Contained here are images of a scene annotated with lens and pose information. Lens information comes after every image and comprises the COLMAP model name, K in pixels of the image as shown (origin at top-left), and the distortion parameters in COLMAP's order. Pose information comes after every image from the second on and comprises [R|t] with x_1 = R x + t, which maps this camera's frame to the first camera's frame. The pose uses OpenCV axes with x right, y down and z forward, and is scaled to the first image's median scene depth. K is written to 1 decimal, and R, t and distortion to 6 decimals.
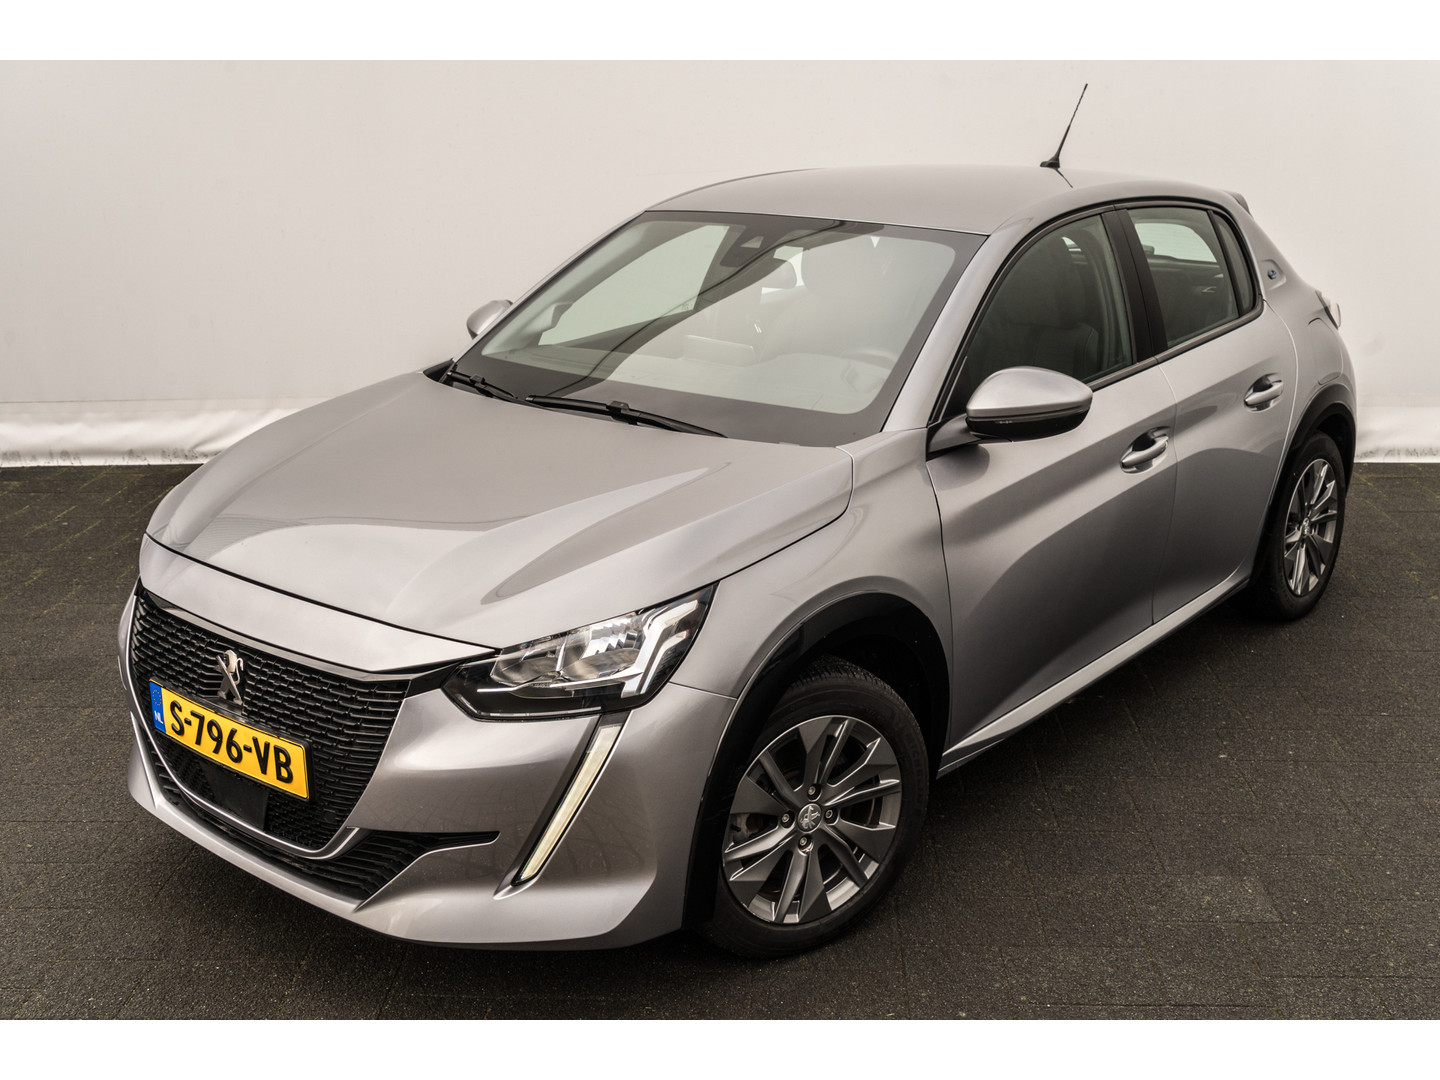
lens RADIAL K [[1594.1, 0, 720.0], [0, 1594.1, 540.0], [0, 0, 1]] dist [0.017394, 0.018093]
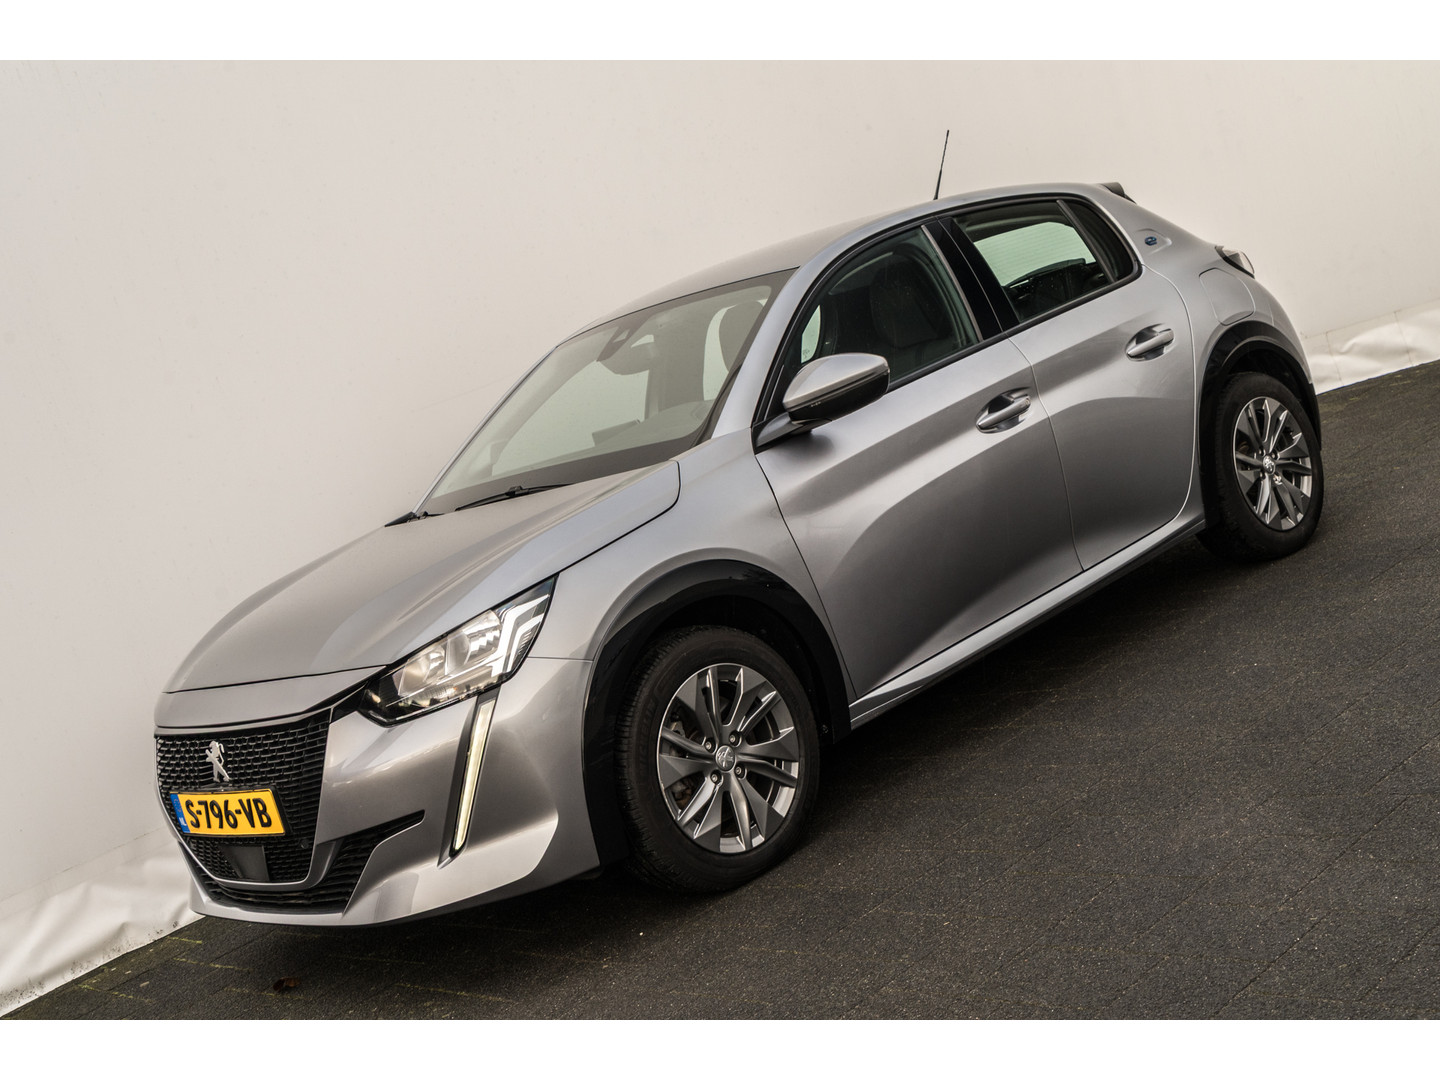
lens RADIAL K [[1827.7, 0, 720.0], [0, 1827.7, 540.0], [0, 0, 1]] dist [0.023677, -0.010081]
pose [[0.952295, -0.271755, -0.138866, 0.299491], [0.246199, 0.952991, -0.176617, 0.262613], [0.180334, 0.134003, 0.974435, -0.323060]]
